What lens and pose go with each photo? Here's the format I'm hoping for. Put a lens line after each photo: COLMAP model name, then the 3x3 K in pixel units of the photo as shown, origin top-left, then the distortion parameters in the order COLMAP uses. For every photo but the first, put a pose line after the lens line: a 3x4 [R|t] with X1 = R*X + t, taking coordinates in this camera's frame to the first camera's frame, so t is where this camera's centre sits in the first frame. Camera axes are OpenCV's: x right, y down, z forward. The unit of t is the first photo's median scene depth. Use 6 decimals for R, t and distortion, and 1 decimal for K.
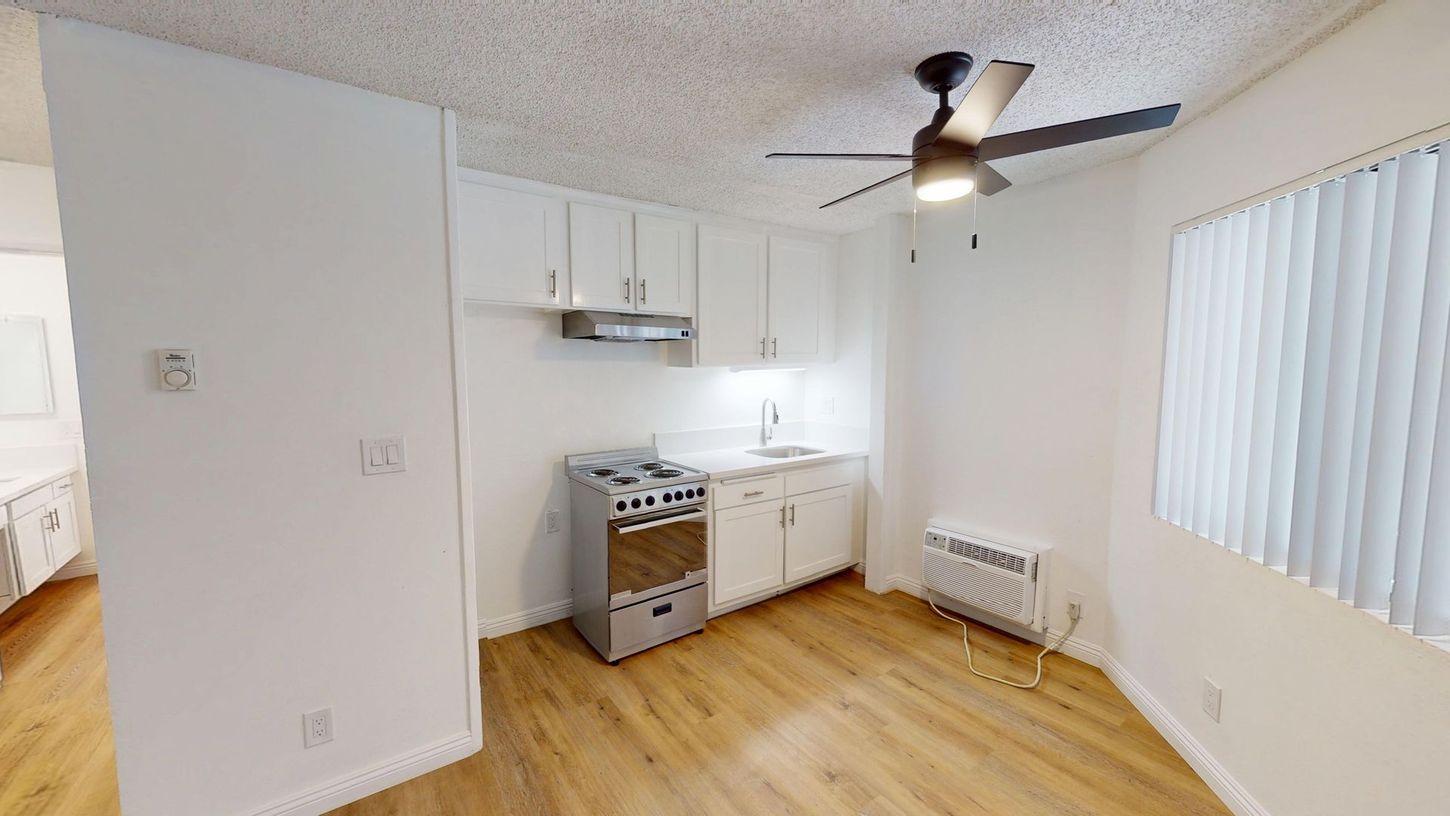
lens RADIAL K [[523.4, 0, 726.4], [0, 523.4, 406.5], [0, 0, 1]] dist [-0.001076, 0.000005]
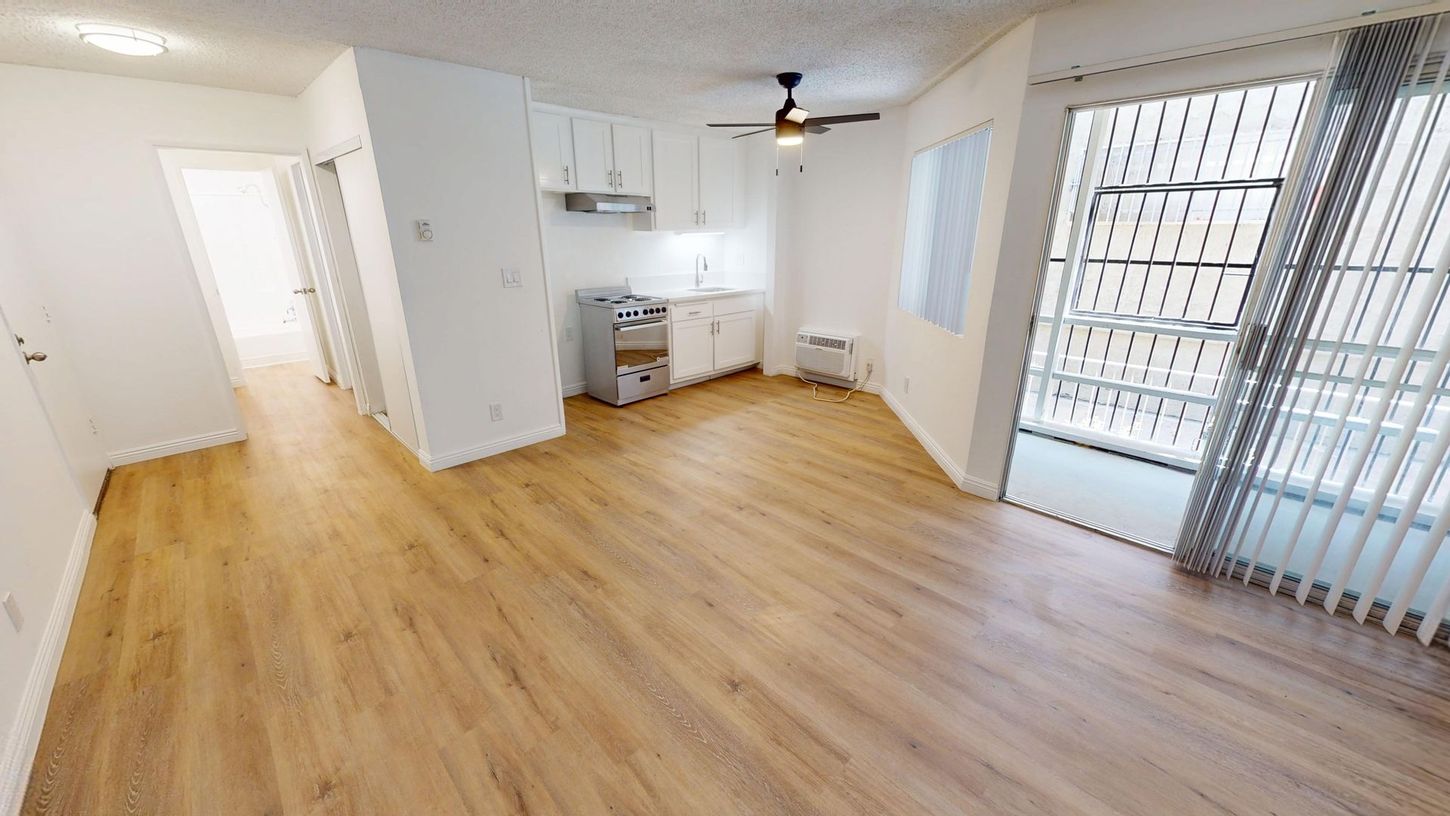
lens RADIAL K [[523.4, 0, 726.4], [0, 523.4, 406.5], [0, 0, 1]] dist [-0.001076, 0.000005]
pose [[0.987638, -0.051040, 0.148207, -0.114433], [0.014356, 0.970981, 0.238725, 0.067484], [-0.156091, -0.233646, 0.959711, -0.694047]]
